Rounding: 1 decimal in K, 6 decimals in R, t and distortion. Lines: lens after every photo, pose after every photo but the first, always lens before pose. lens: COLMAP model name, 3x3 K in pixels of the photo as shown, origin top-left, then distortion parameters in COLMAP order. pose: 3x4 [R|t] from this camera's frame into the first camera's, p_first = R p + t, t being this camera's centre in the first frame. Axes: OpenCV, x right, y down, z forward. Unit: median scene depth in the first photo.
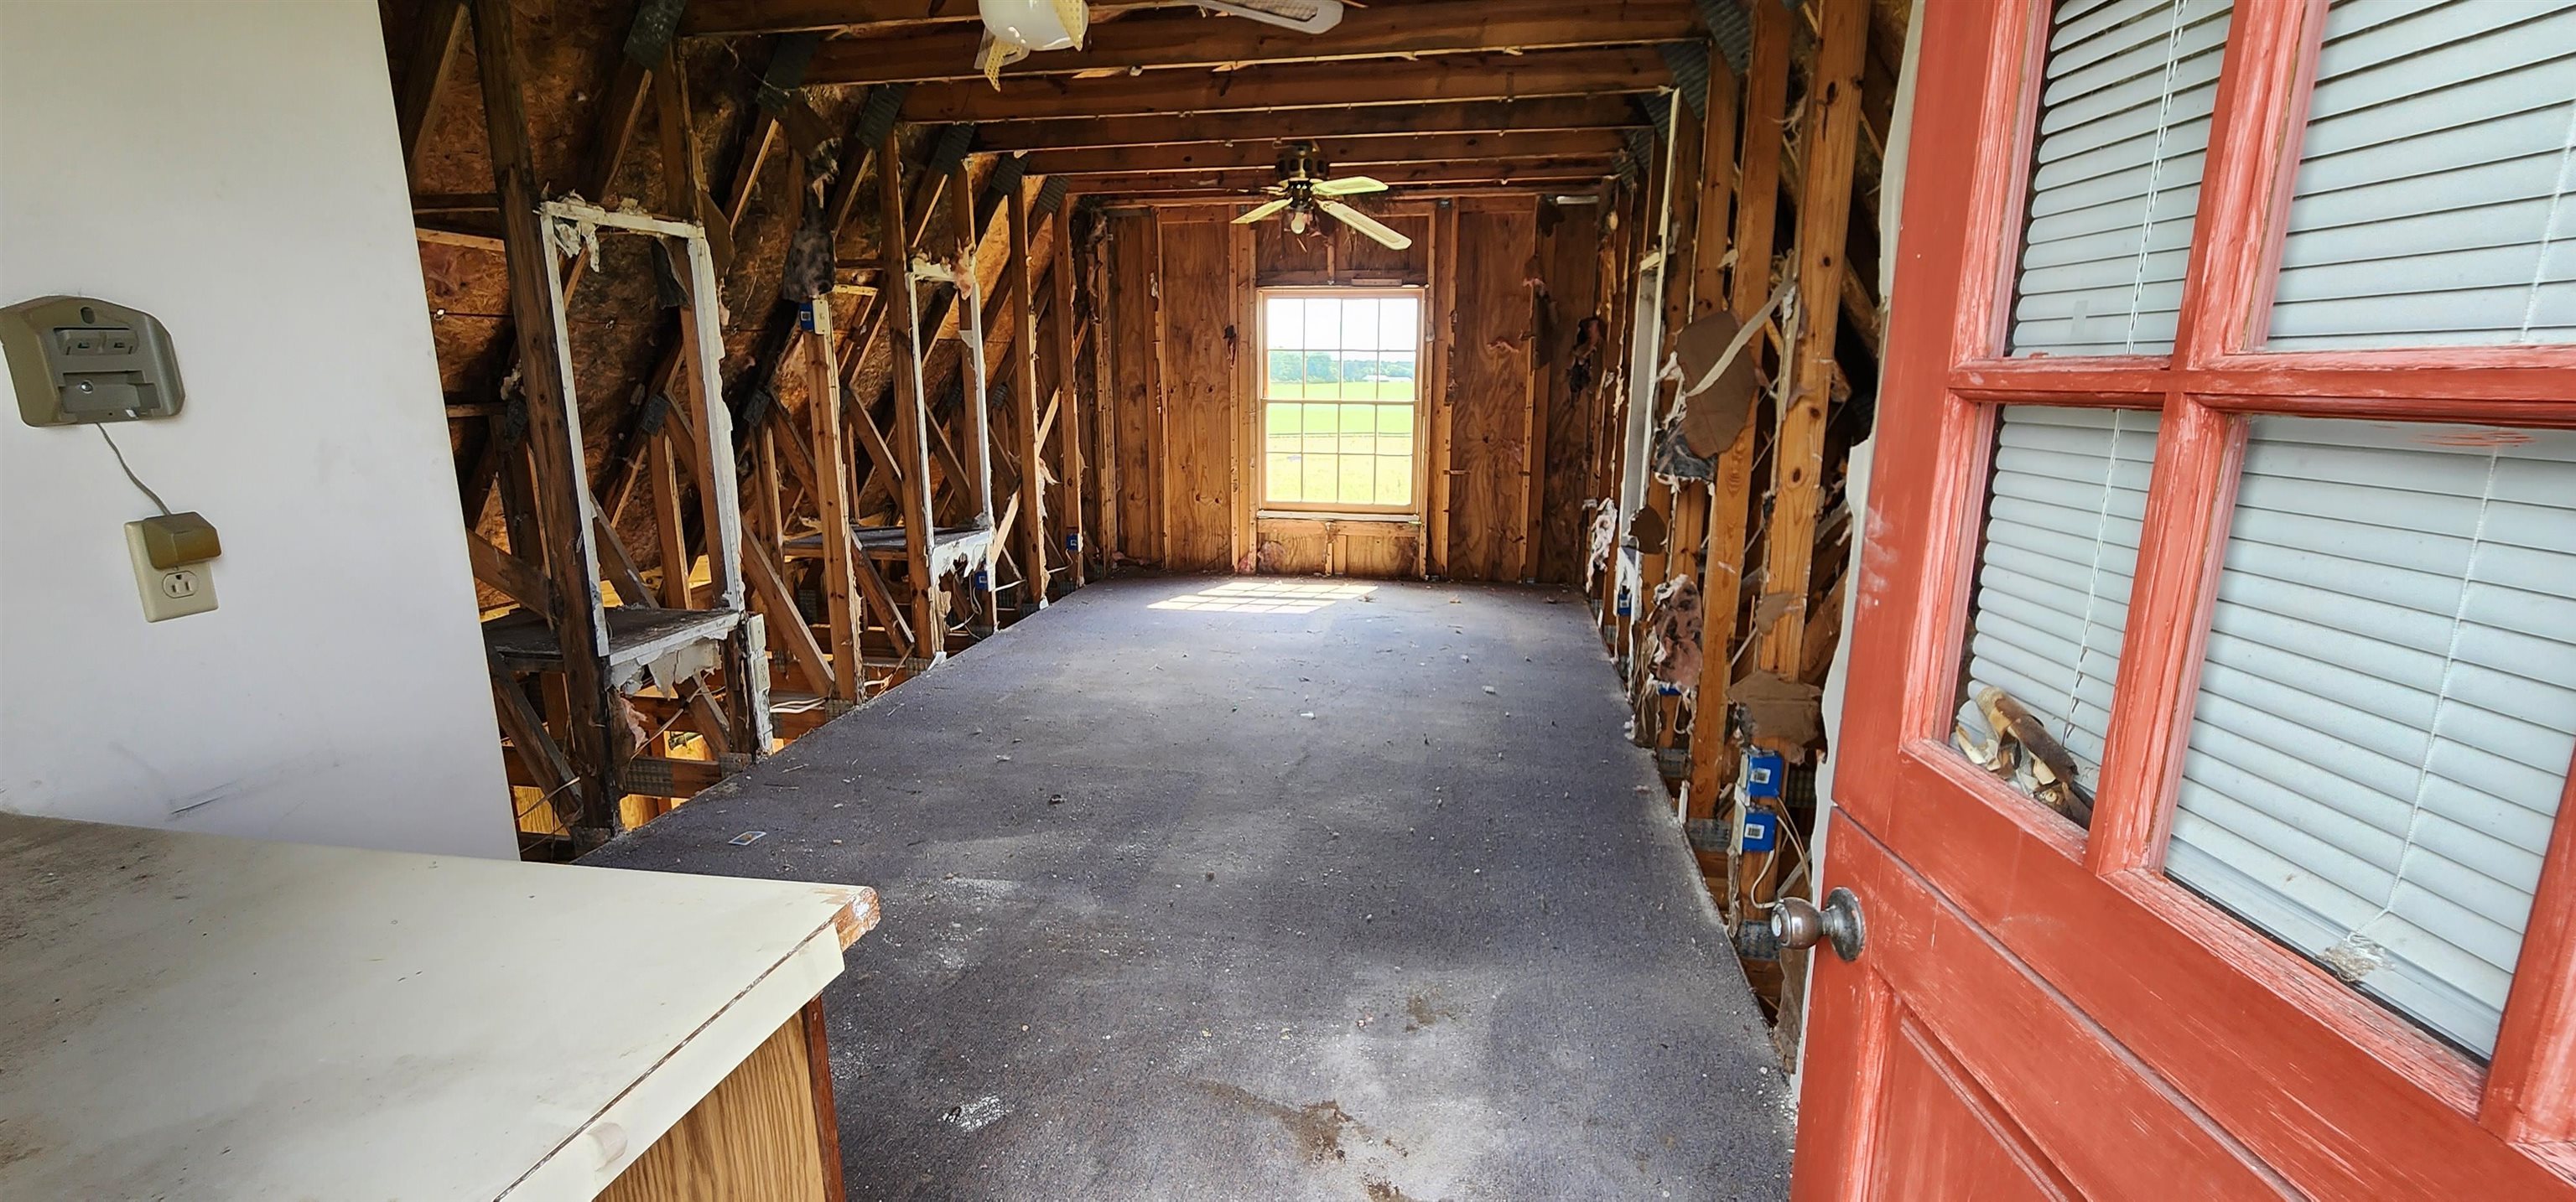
lens RADIAL K [[1069.7, 0, 1288.0], [0, 1069.7, 601.0], [0, 0, 1]] dist [0.000506, -0.000269]
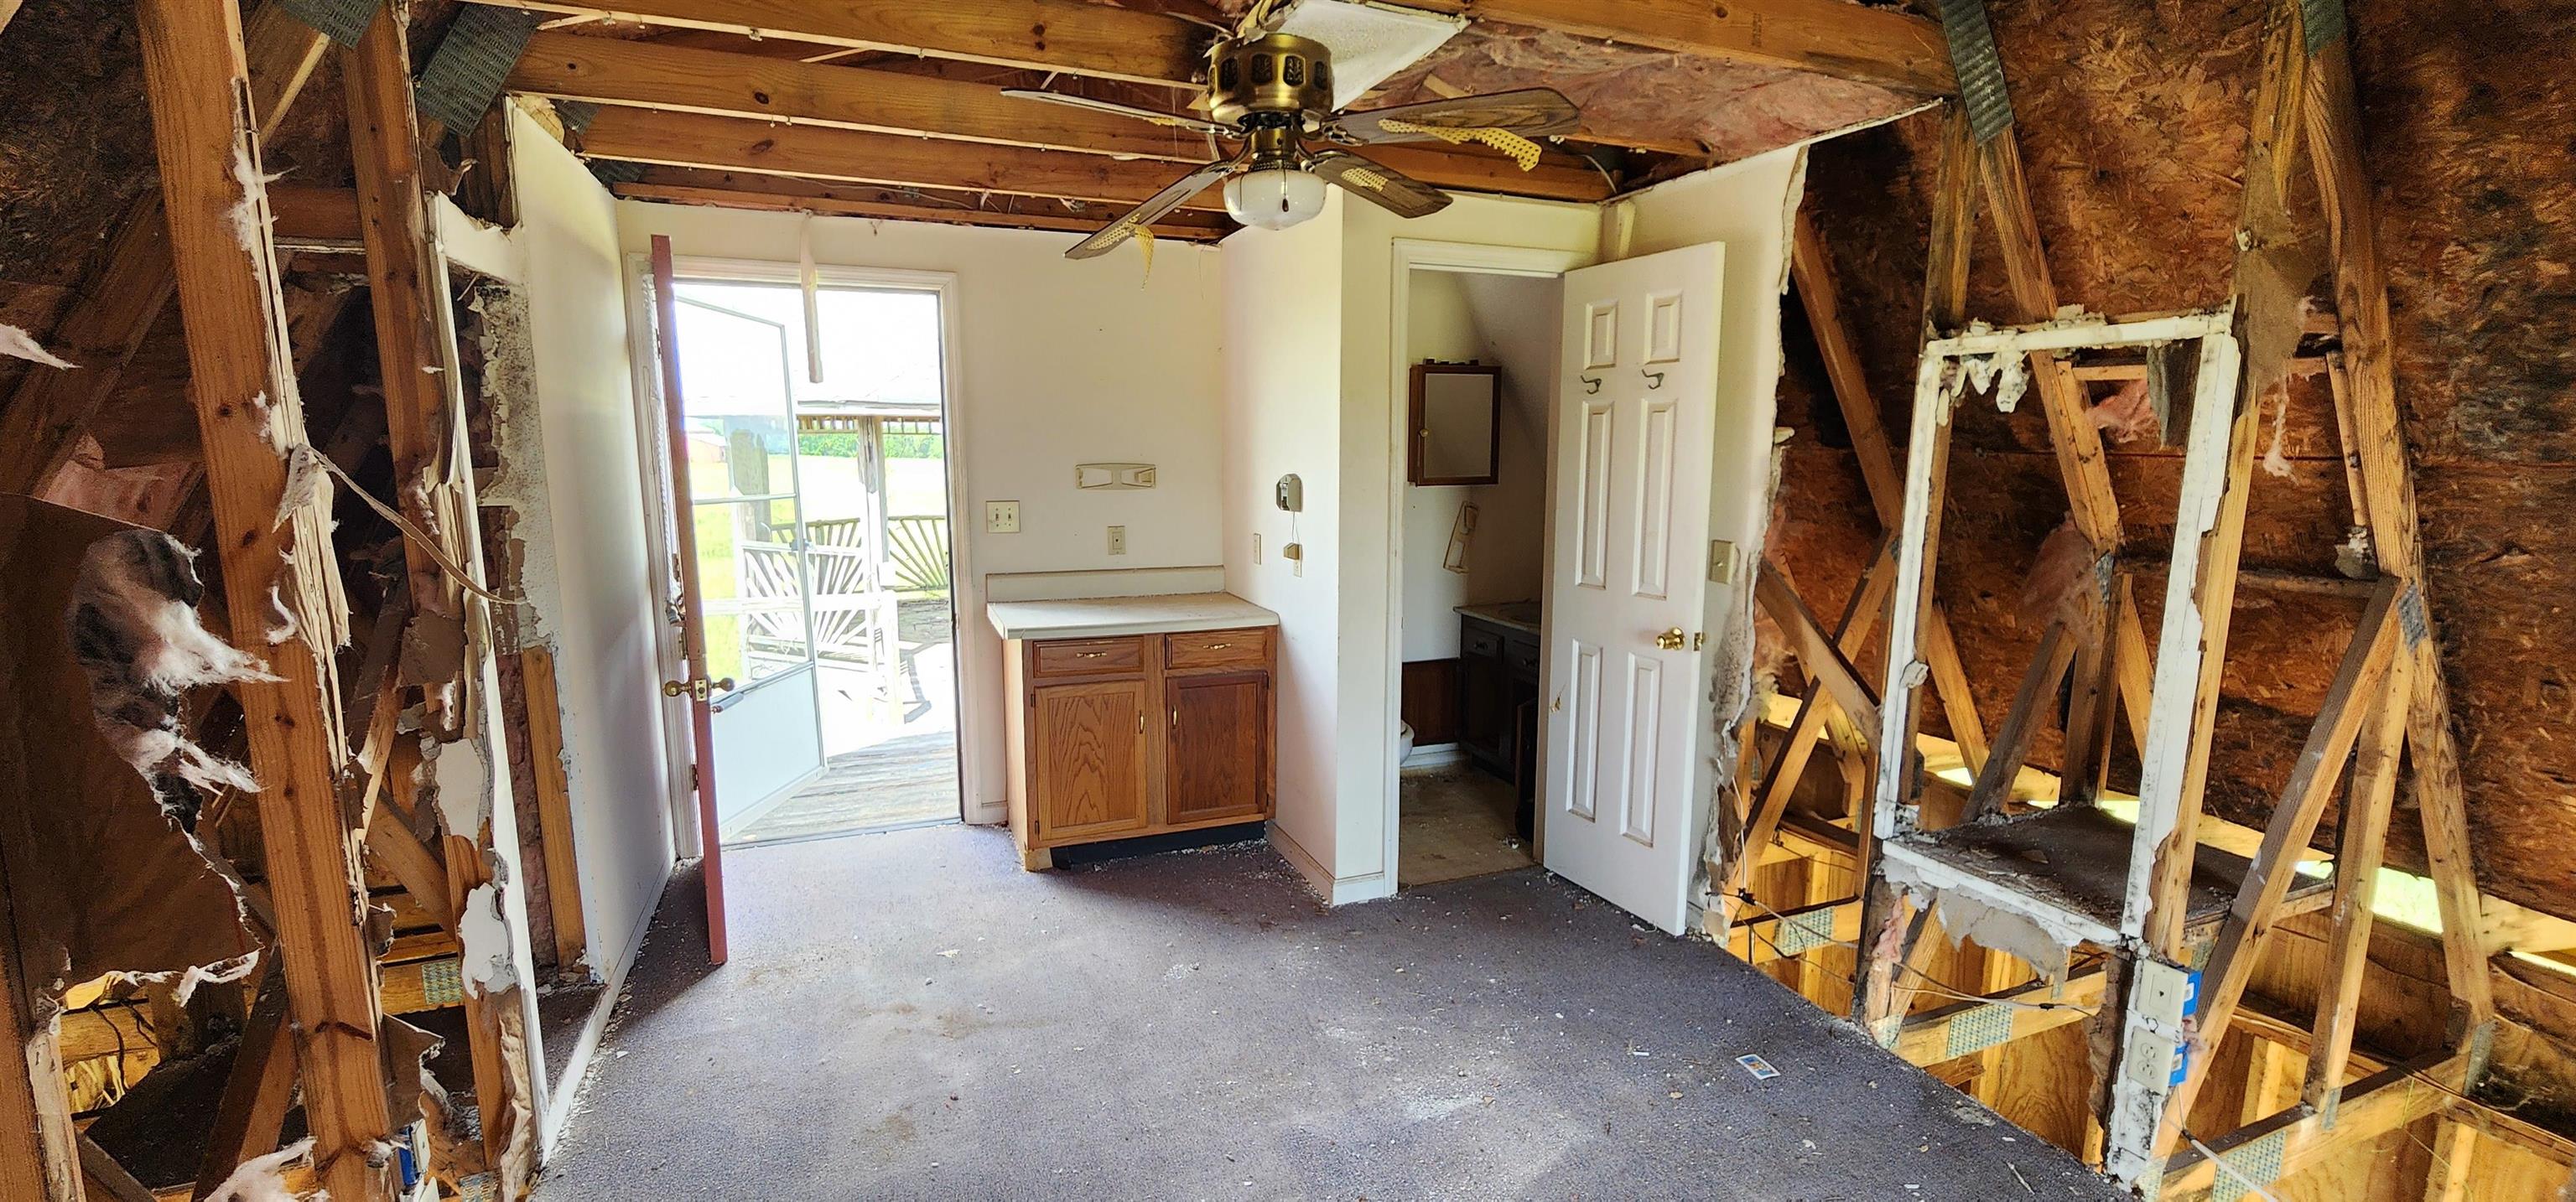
lens RADIAL K [[1069.7, 0, 1288.0], [0, 1069.7, 601.0], [0, 0, 1]] dist [0.000506, -0.000269]
pose [[-0.848693, 0.077426, -0.523188, 0.243507], [-0.117241, 0.937073, 0.328860, -0.385816], [0.515727, 0.340441, -0.786210, 1.441409]]
